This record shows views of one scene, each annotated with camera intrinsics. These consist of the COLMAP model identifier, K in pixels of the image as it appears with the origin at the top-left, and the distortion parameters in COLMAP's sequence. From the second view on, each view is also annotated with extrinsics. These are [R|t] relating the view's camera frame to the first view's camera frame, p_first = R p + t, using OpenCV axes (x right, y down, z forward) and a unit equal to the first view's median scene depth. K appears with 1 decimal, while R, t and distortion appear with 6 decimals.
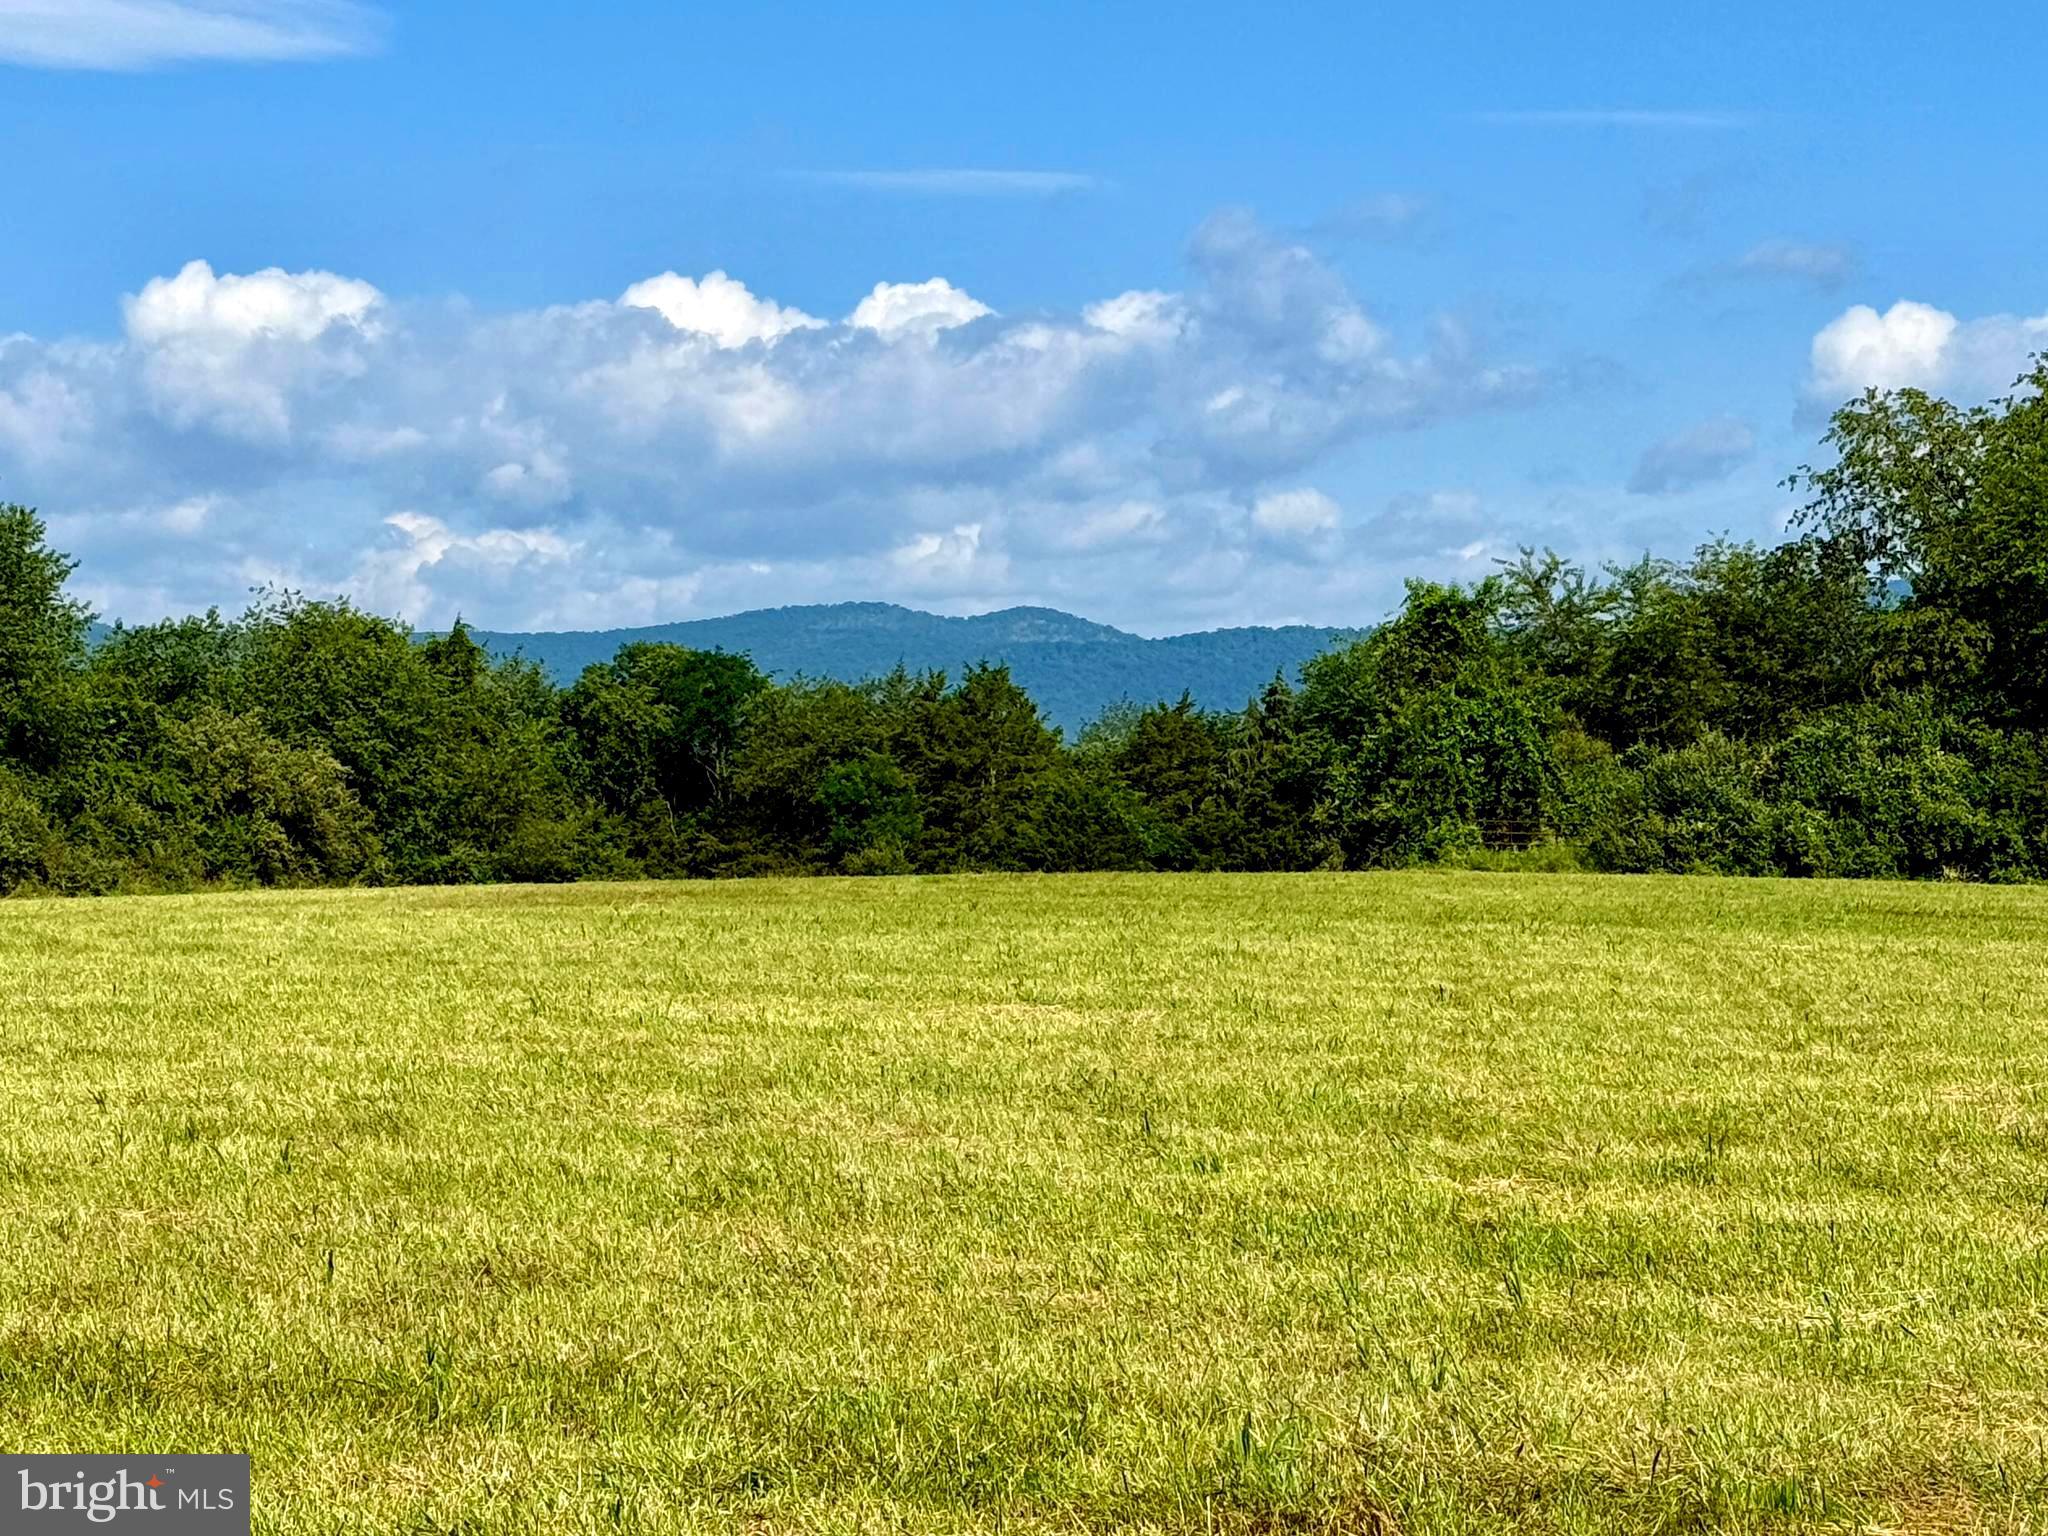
lens RADIAL K [[4463.3, 0, 1030.5], [0, 4463.3, 783.9], [0, 0, 1]] dist [0.144343, 0.000000]
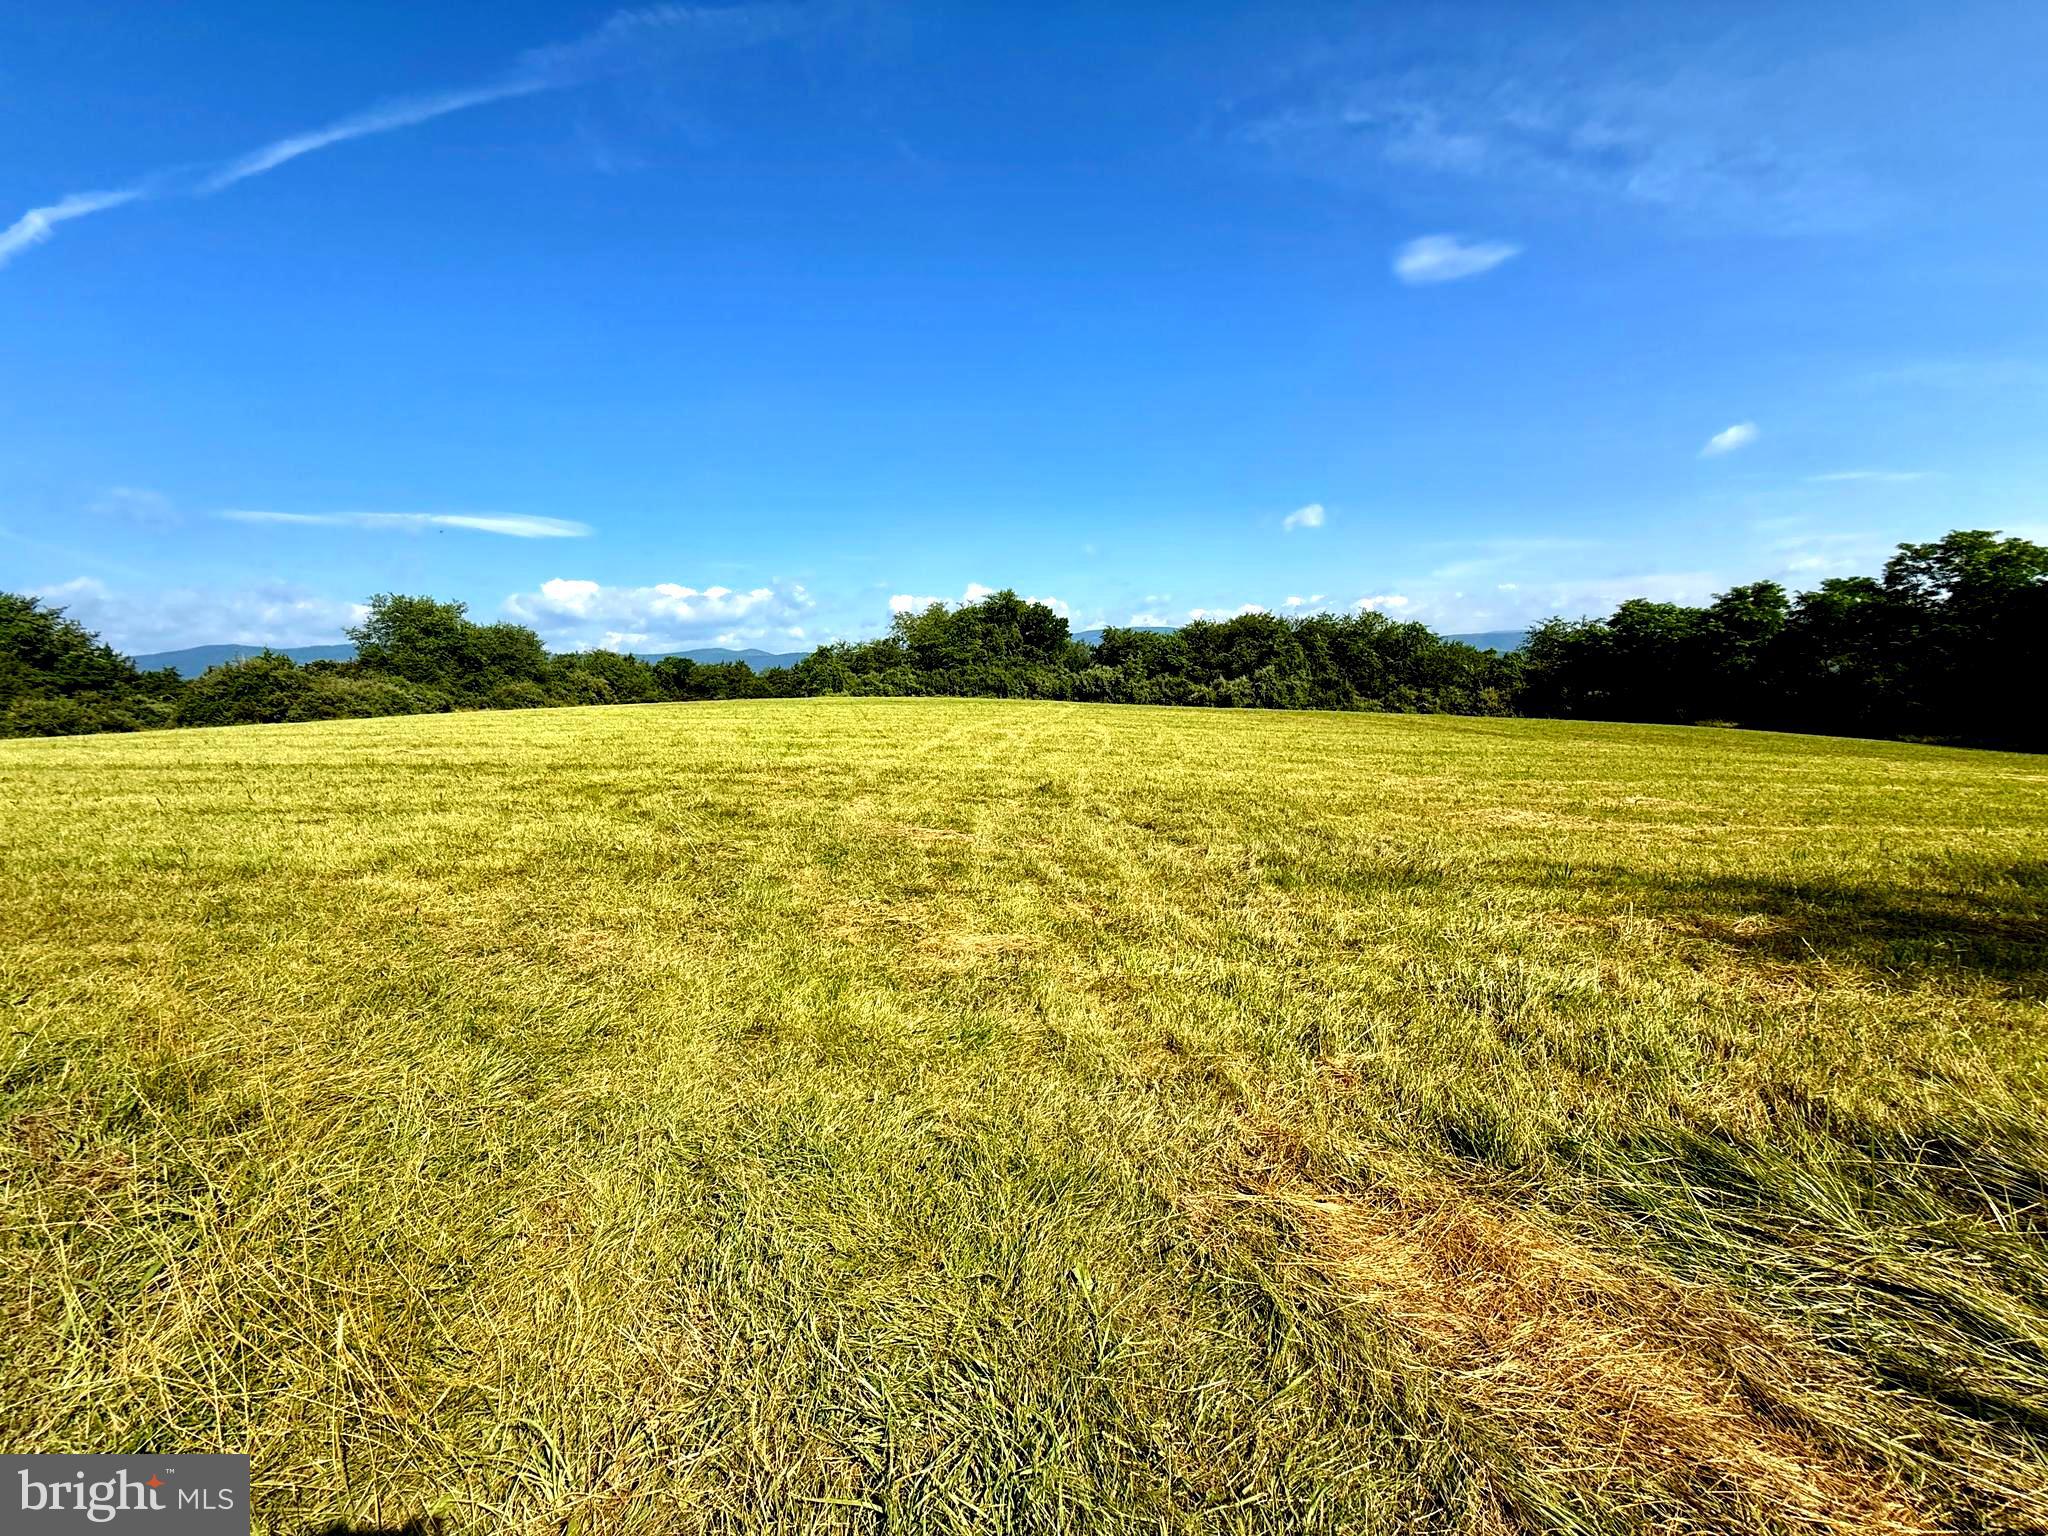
lens RADIAL K [[809.2, 0, 1027.6], [0, 809.2, 774.6], [0, 0, 1]] dist [0.001403, -0.000533]
pose [[0.947771, -0.051755, 0.314725, 0.007443], [0.015187, 0.992951, 0.117553, 0.000364], [-0.318591, -0.106633, 0.941875, -0.050179]]
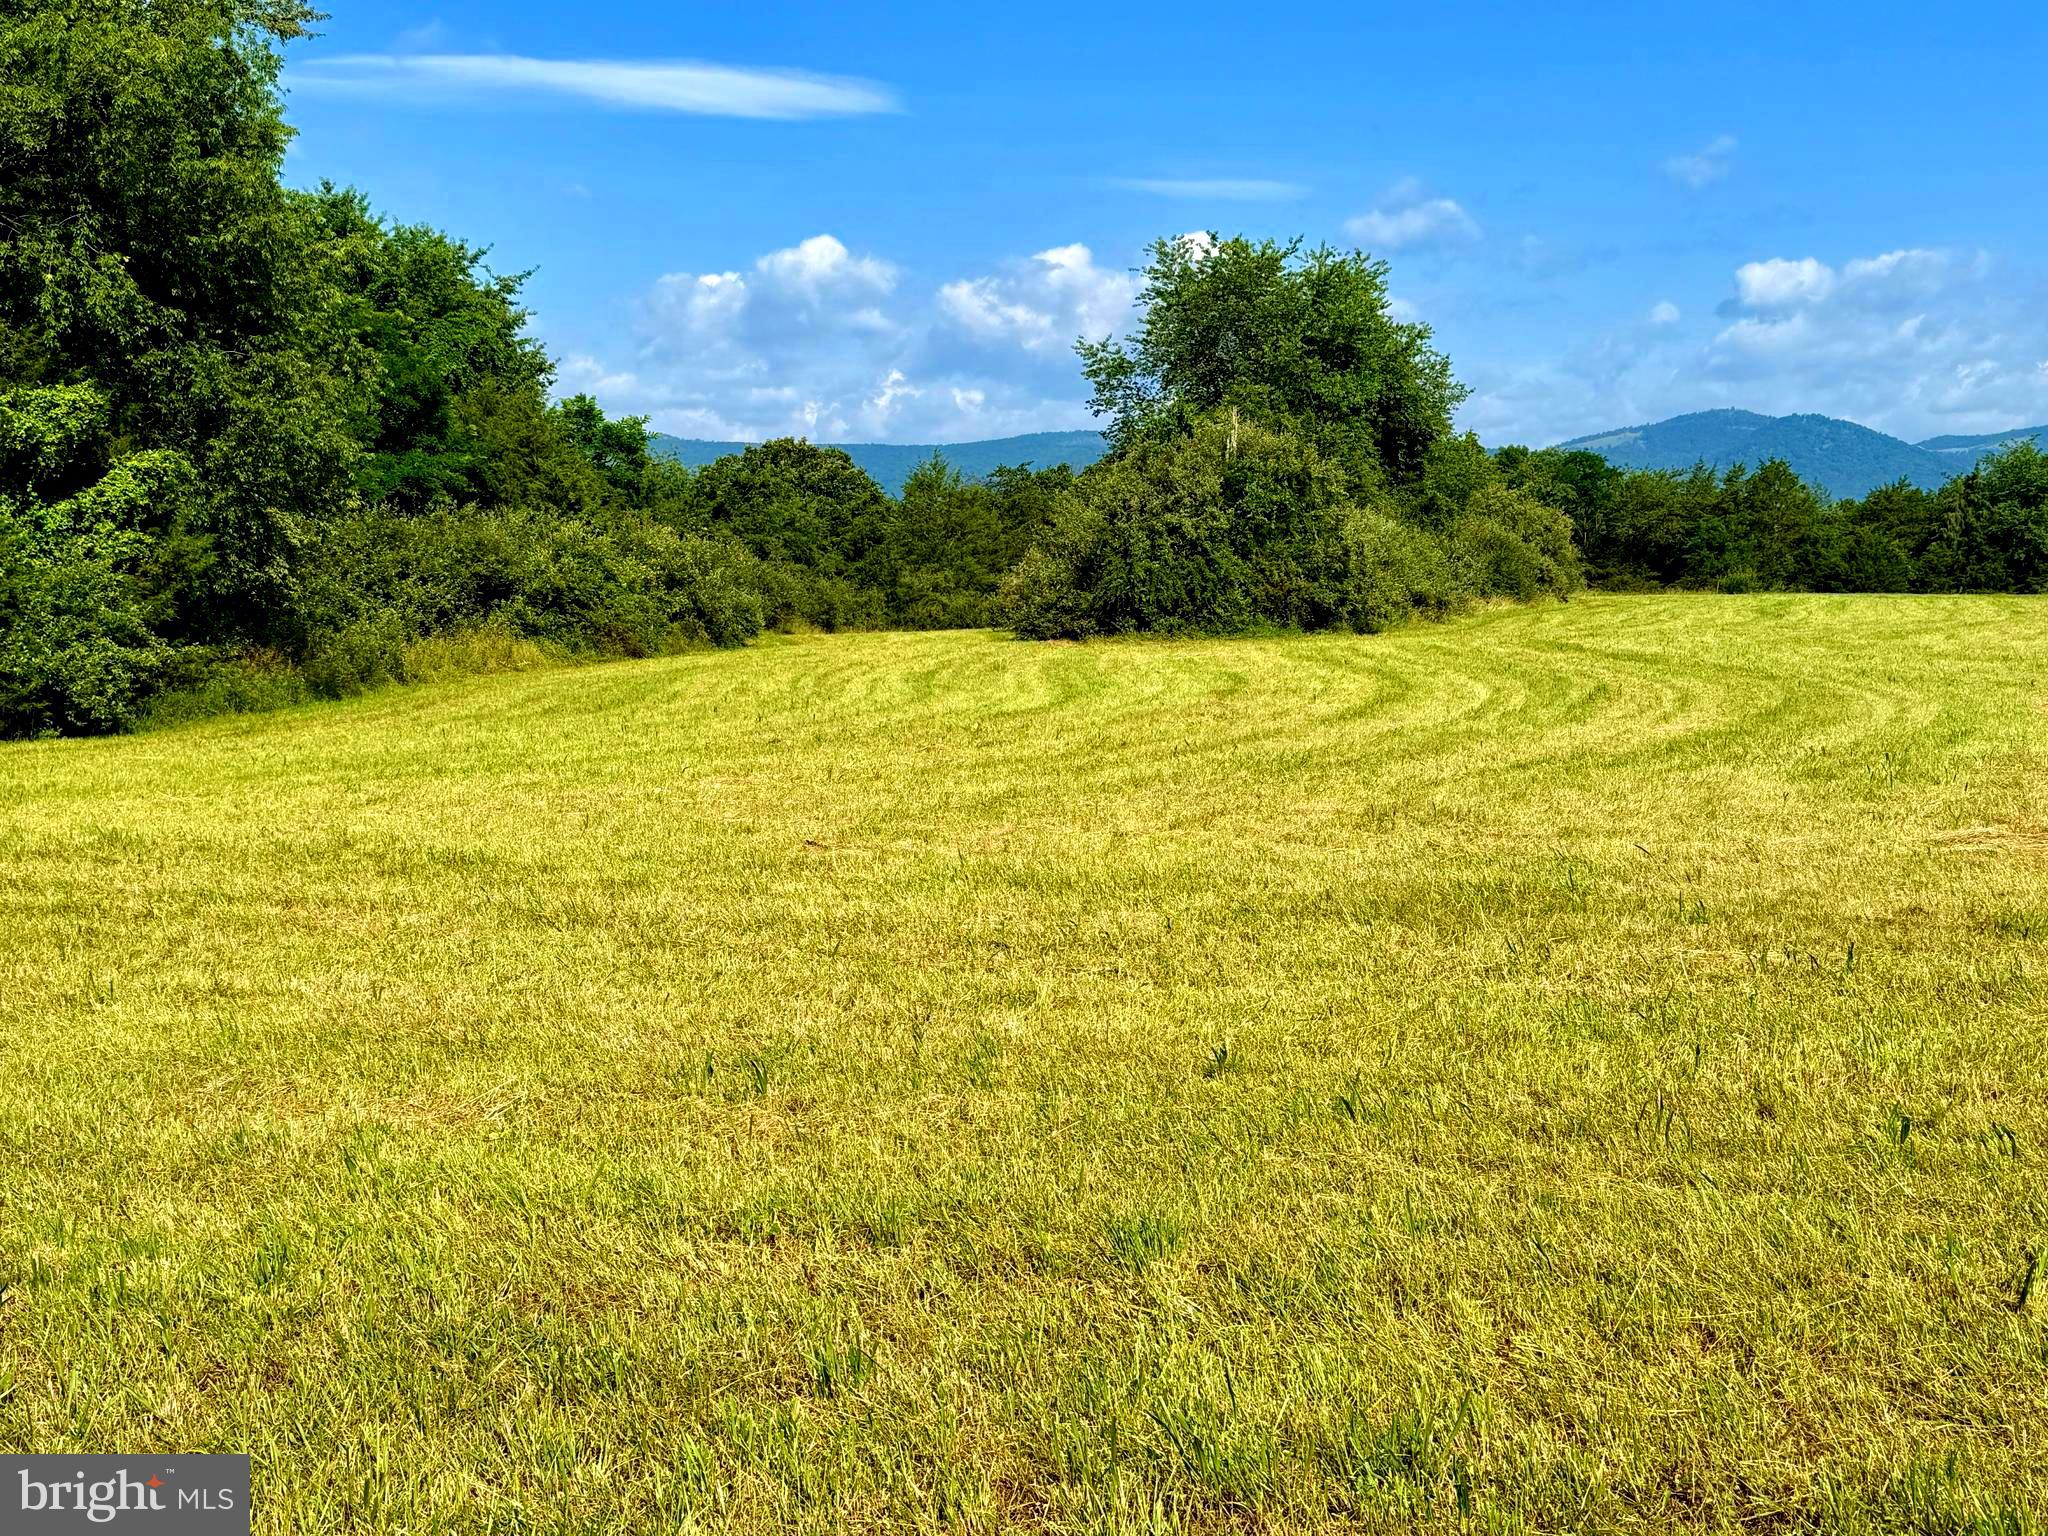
lens RADIAL K [[2425.1, 0, 1042.6], [0, 2425.1, 774.0], [0, 0, 1]] dist [0.116533, 0.000000]
pose [[0.999371, 0.016725, -0.031271, -0.399678], [-0.013515, 0.994878, 0.100172, 0.002107], [0.032787, -0.099686, 0.994479, 0.146361]]
